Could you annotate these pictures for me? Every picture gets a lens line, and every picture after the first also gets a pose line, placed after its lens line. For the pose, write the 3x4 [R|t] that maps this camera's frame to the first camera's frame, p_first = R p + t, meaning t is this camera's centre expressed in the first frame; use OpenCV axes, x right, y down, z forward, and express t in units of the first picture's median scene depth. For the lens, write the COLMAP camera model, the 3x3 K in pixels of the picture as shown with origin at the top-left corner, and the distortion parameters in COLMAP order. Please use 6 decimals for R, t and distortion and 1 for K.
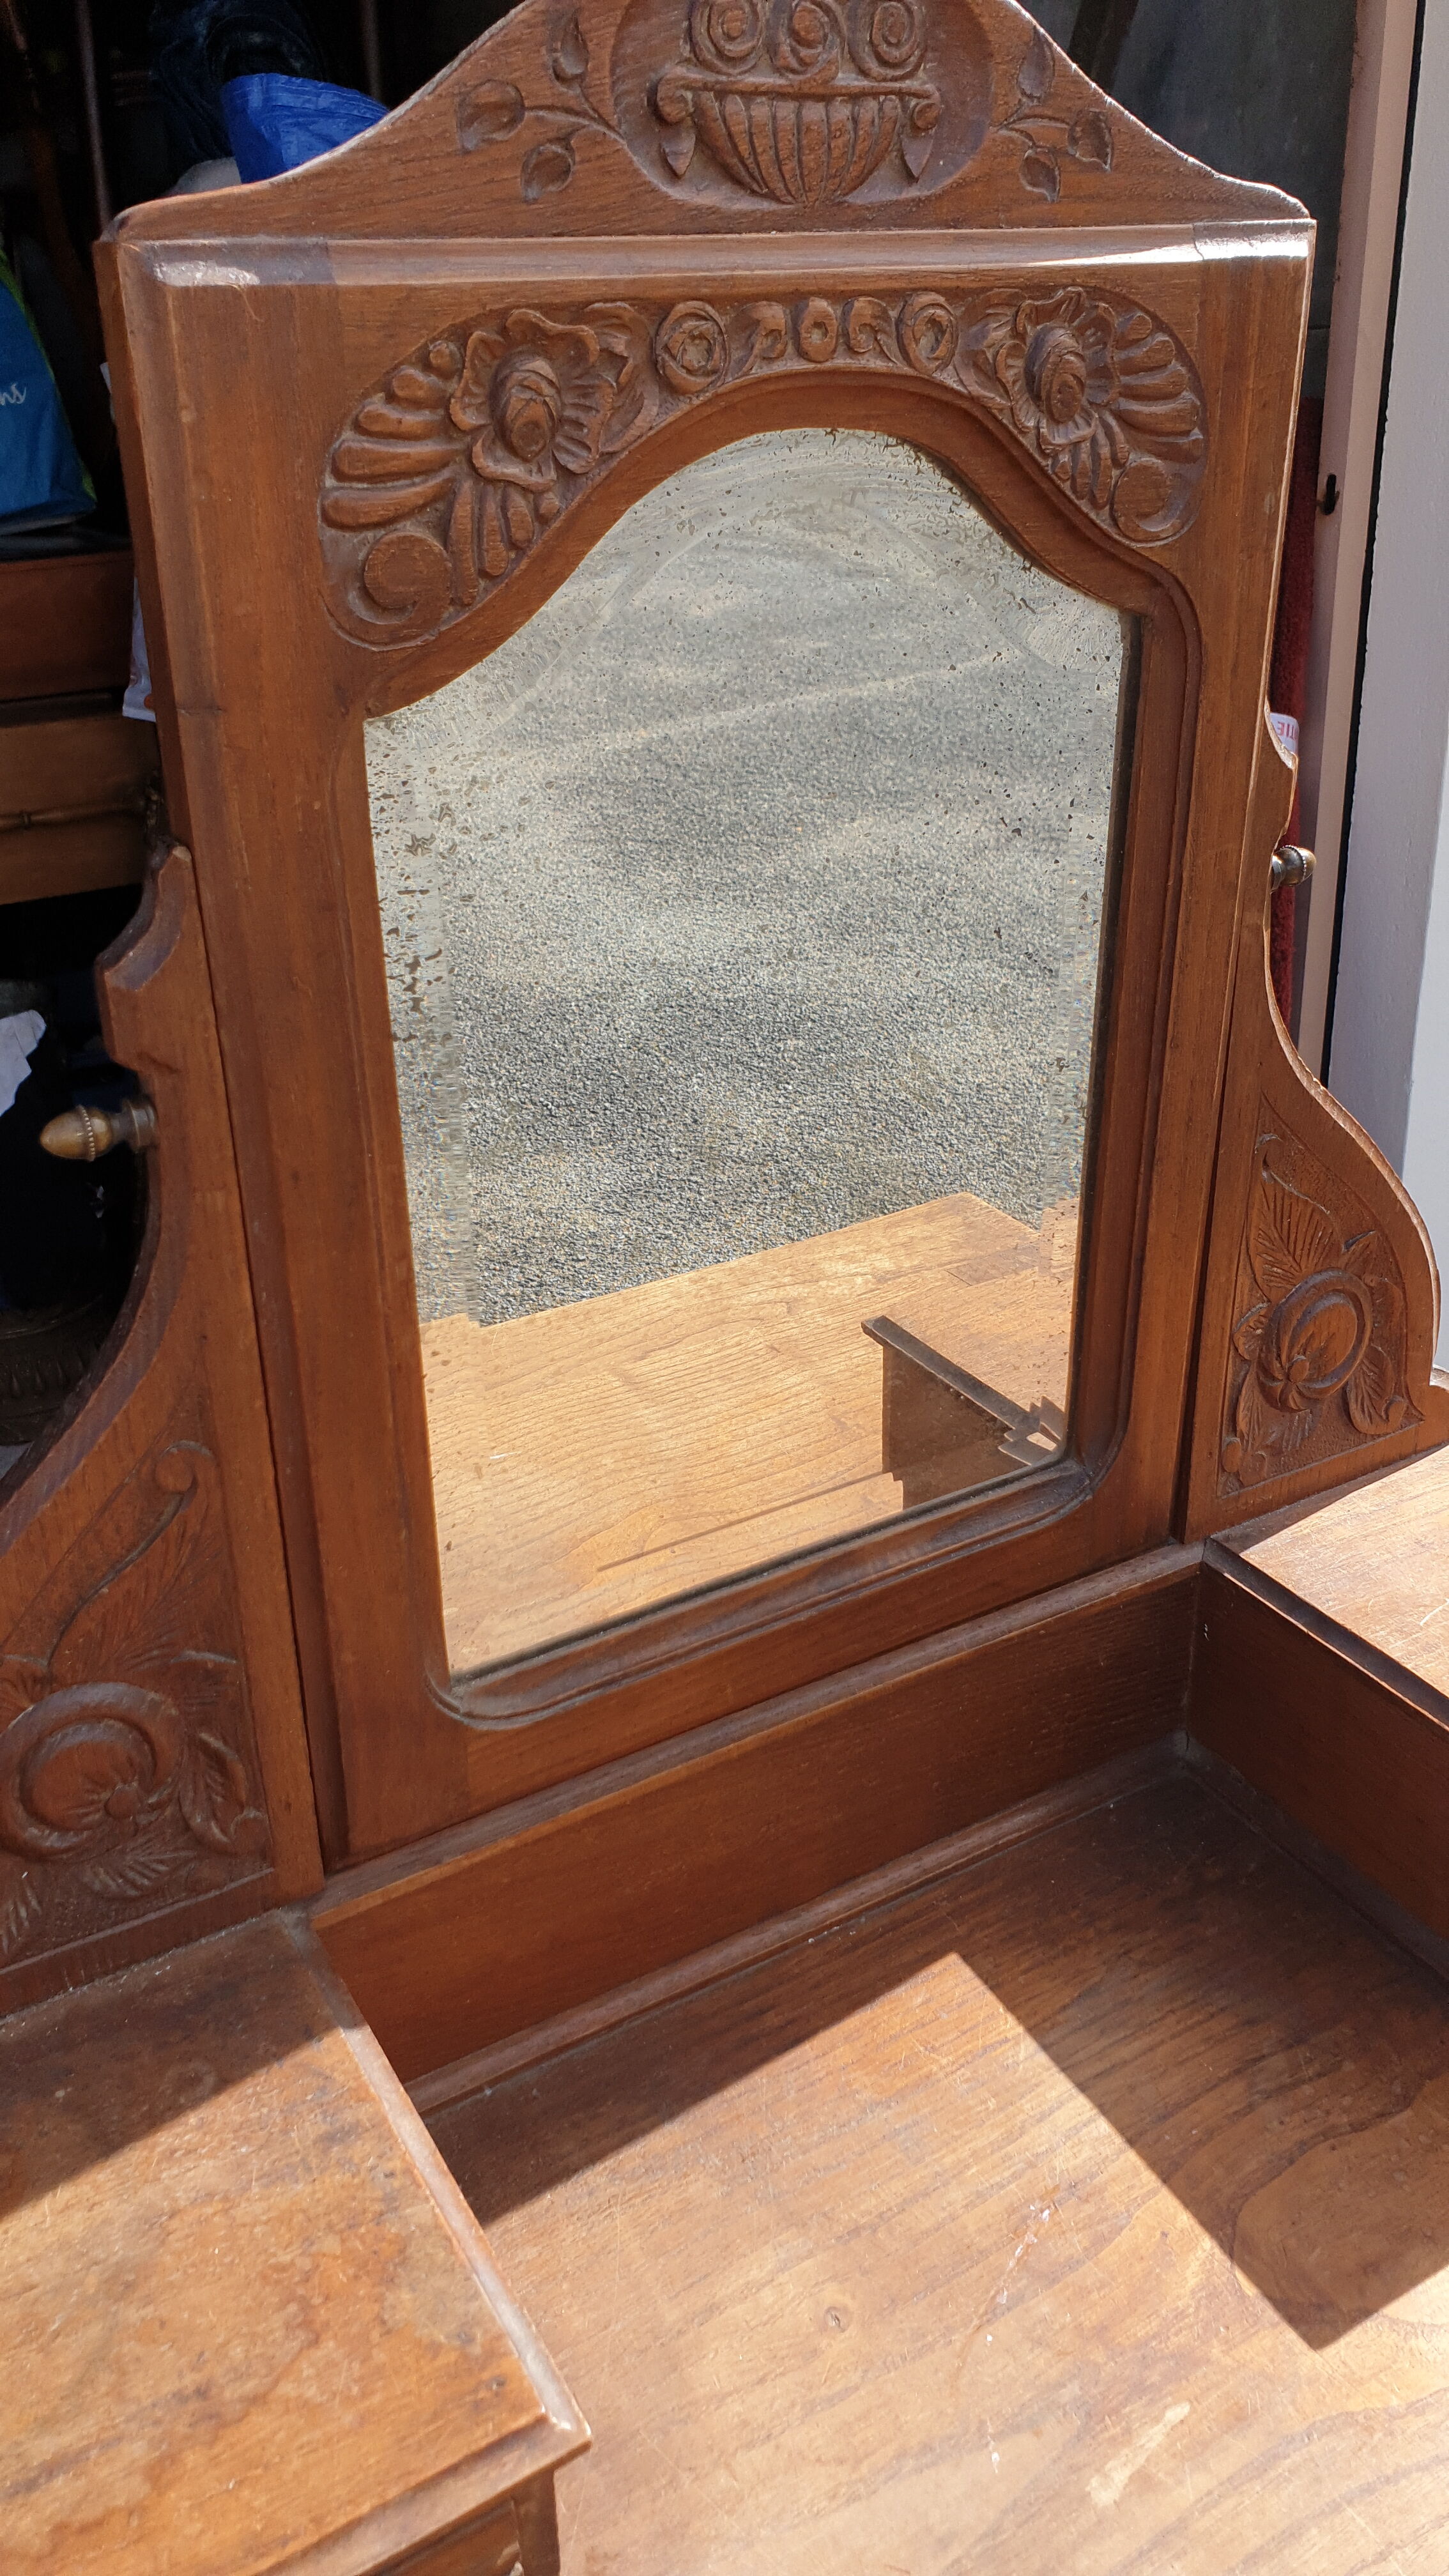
lens RADIAL K [[1997.5, 0, 684.9], [0, 1997.5, 1248.6], [0, 0, 1]] dist [0.007522, 0.005128]
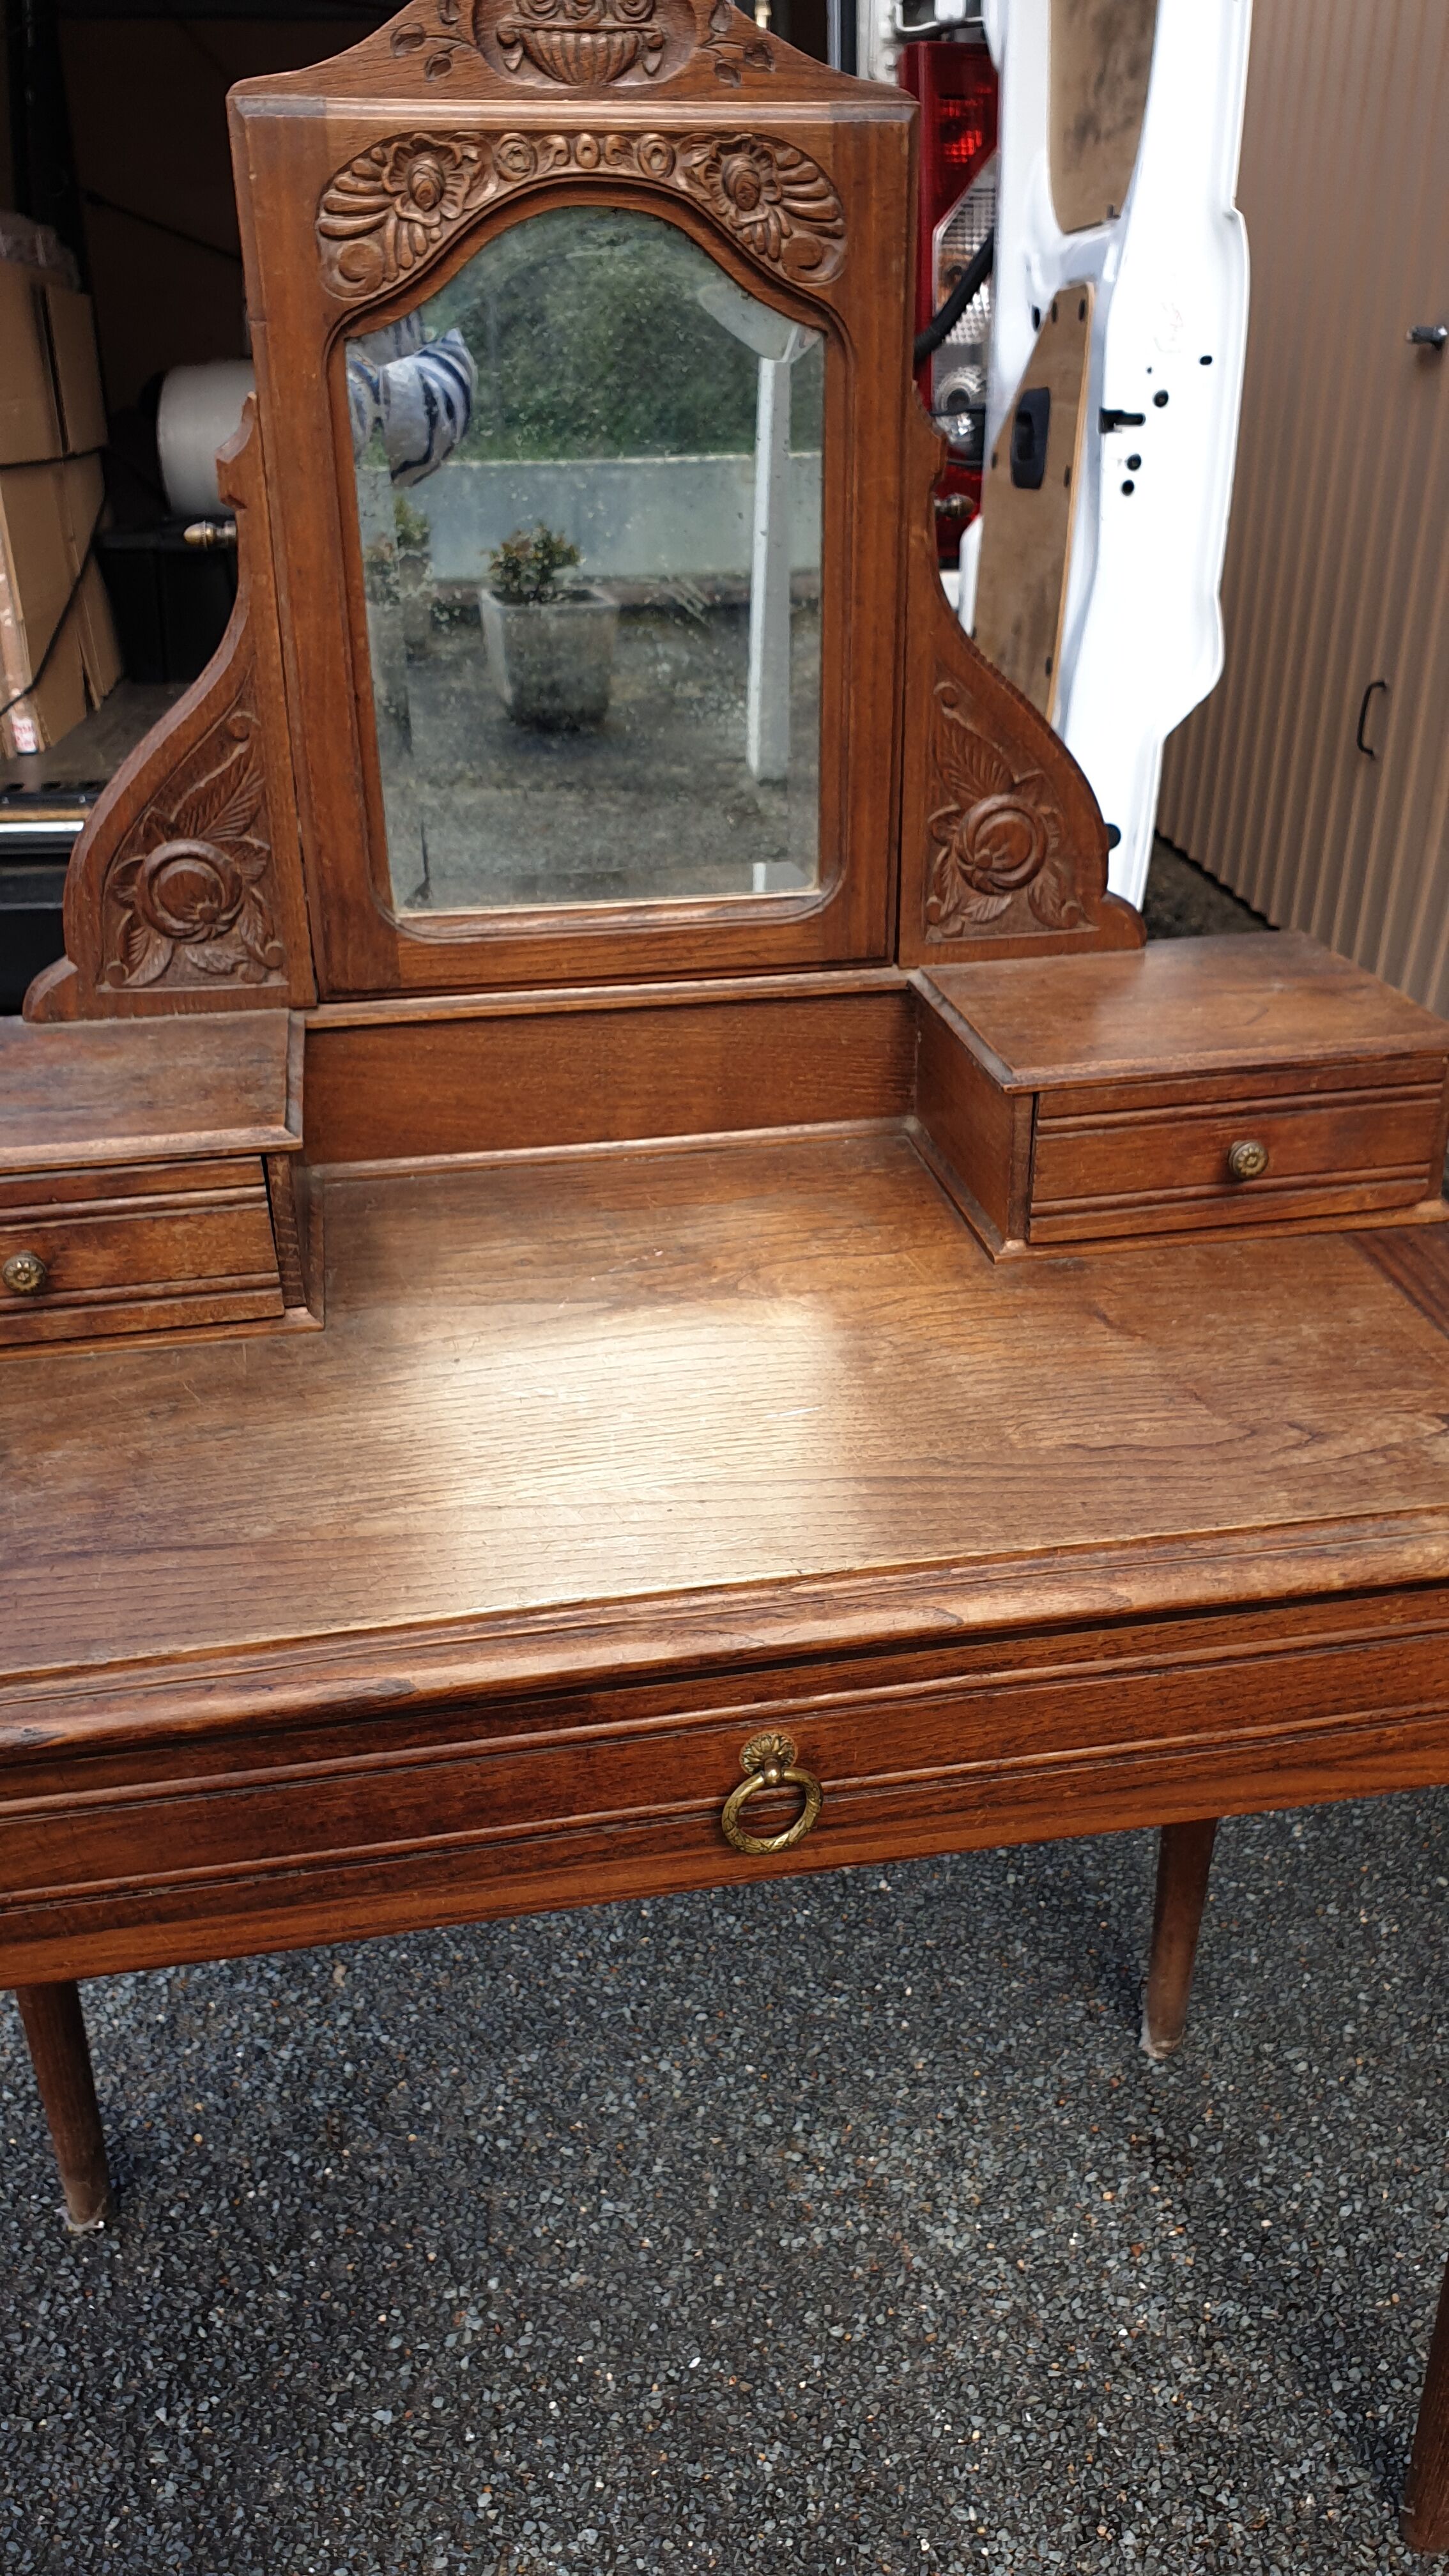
lens RADIAL K [[2007.2, 0, 770.7], [0, 2007.2, 1295.9], [0, 0, 1]] dist [0.002796, -0.001551]
pose [[0.946934, 0.161456, -0.277934, 0.971946], [-0.155965, 0.986873, 0.041909, 0.544507], [0.281052, 0.003663, 0.959685, -0.846868]]
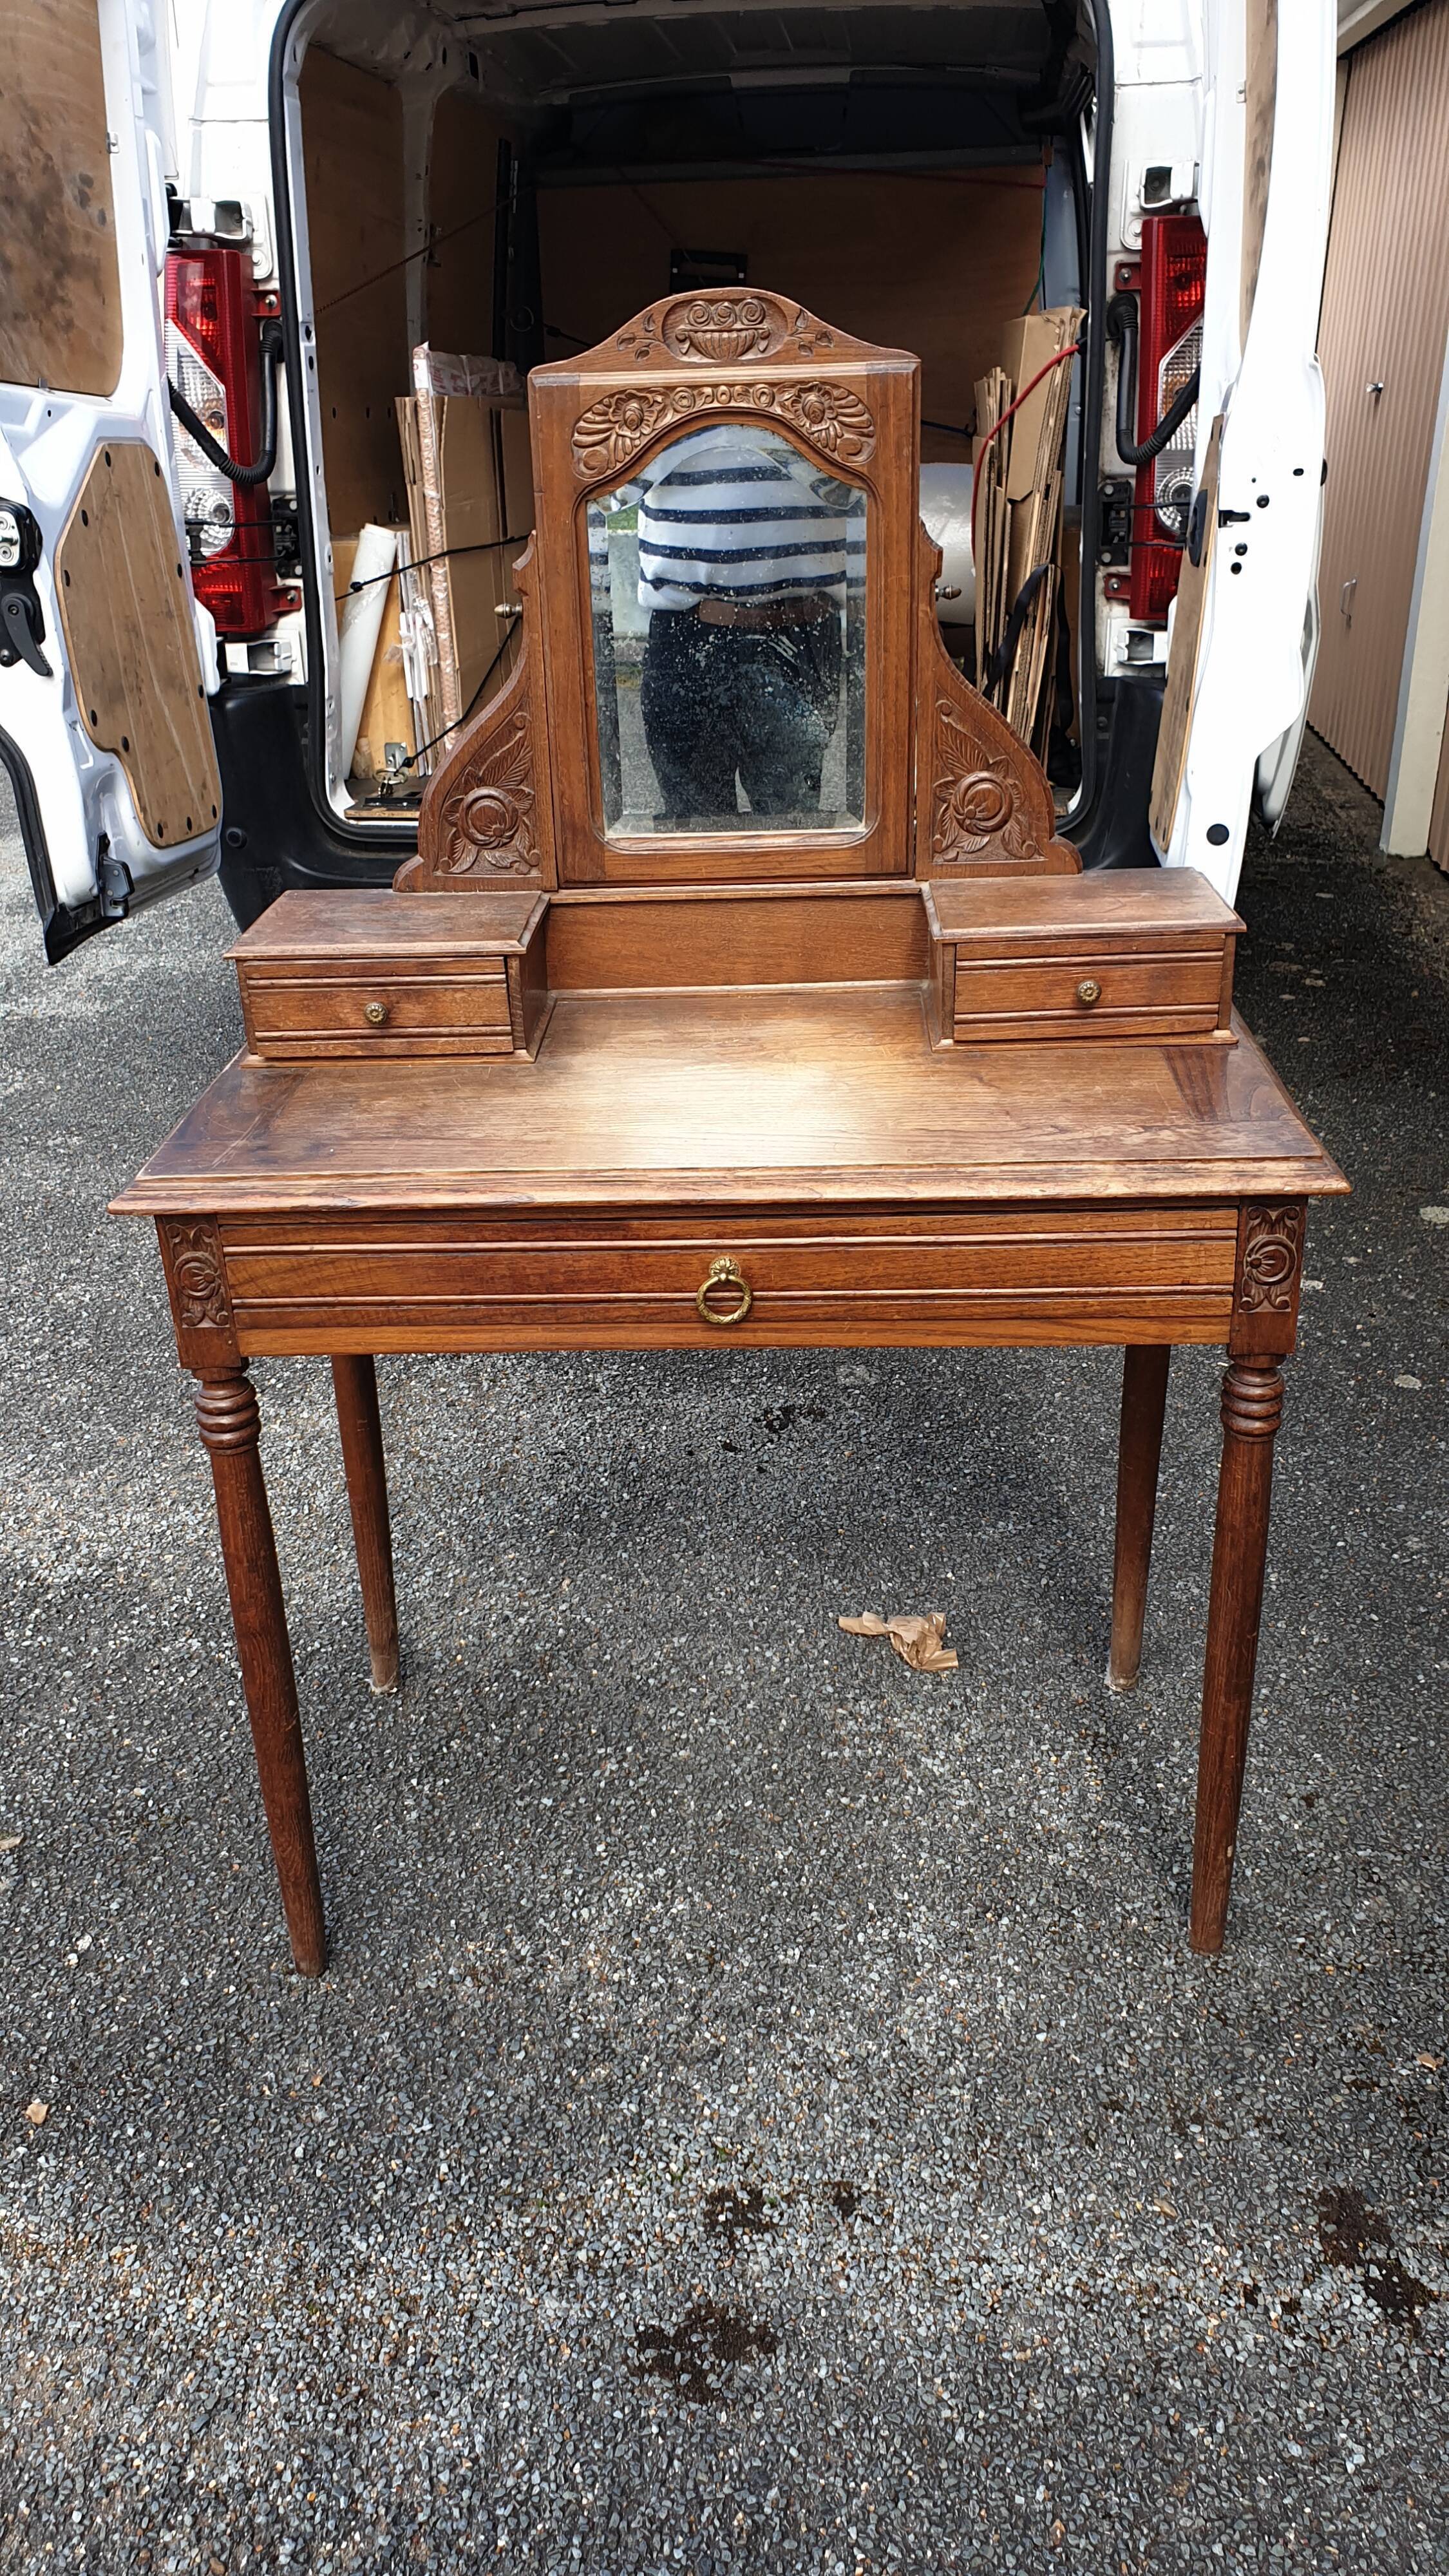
lens RADIAL K [[1932.9, 0, 724.5], [0, 1932.9, 1288.0], [0, 0, 1]] dist [0.095953, -0.305032]
pose [[0.851395, 0.221710, -0.475364, 2.018950], [-0.218205, 0.973842, 0.063386, 0.837561], [0.476983, 0.049760, 0.877503, -1.888024]]
